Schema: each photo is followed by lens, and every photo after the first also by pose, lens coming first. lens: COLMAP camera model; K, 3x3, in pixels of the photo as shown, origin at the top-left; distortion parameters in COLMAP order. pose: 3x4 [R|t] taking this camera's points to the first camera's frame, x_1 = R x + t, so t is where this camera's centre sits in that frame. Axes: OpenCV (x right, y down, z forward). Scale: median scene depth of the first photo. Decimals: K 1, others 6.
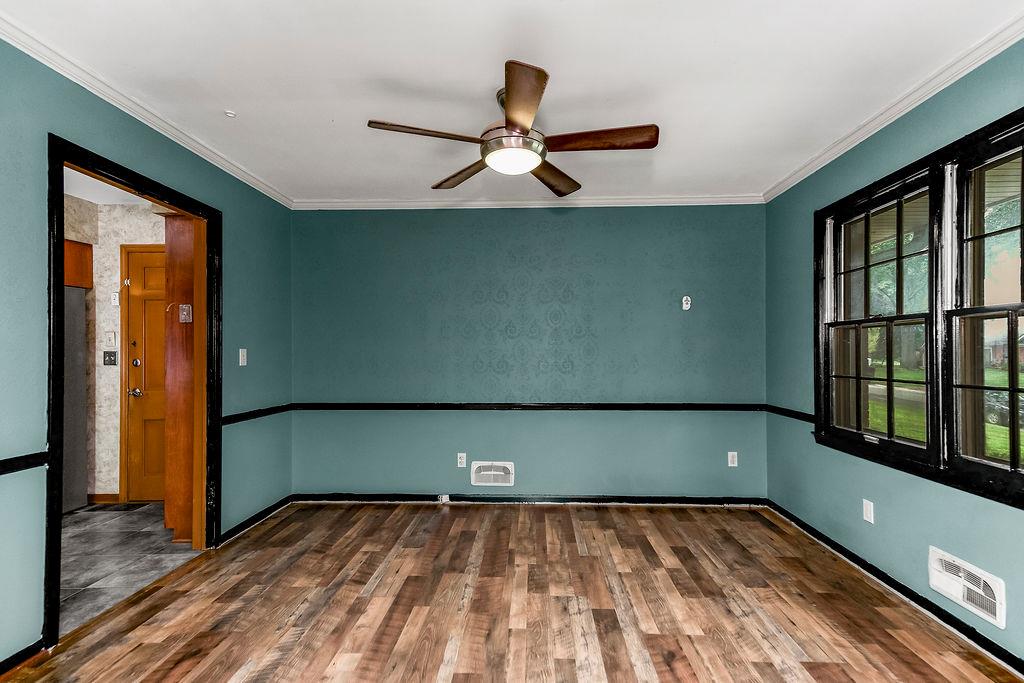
lens RADIAL K [[471.8, 0, 516.8], [0, 471.8, 347.3], [0, 0, 1]] dist [-0.002918, 0.000349]
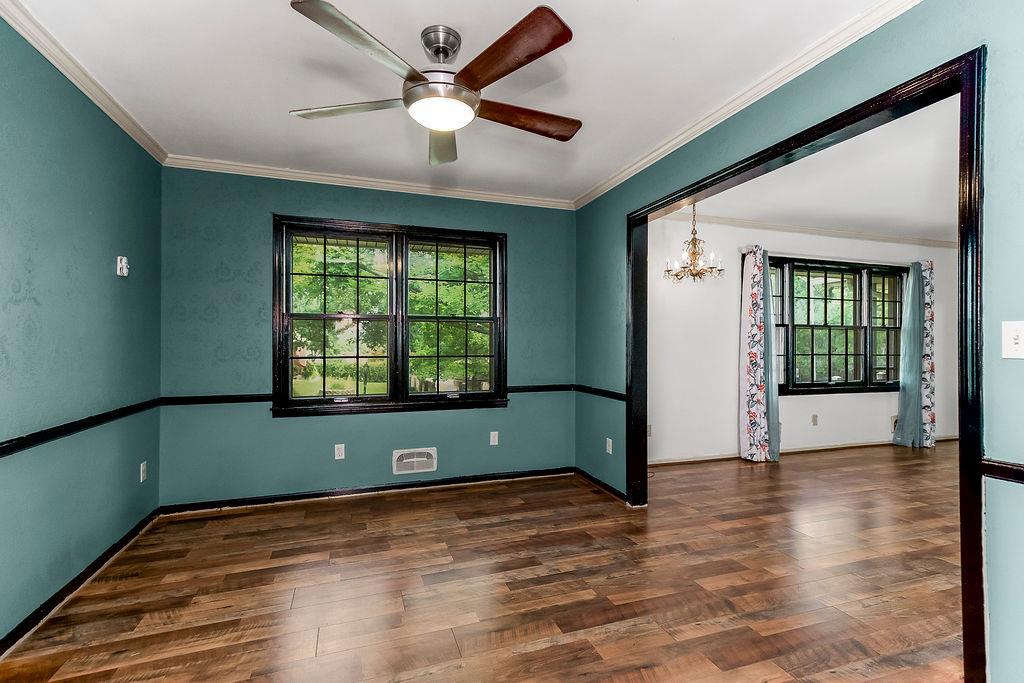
lens RADIAL K [[471.8, 0, 516.4], [0, 471.8, 340.8], [0, 0, 1]] dist [-0.002918, 0.000349]
pose [[-0.364019, -0.000924, 0.931391, -0.669421], [-0.006885, 0.999975, -0.001699, 0.016055], [-0.931366, -0.007031, -0.364016, 0.916037]]
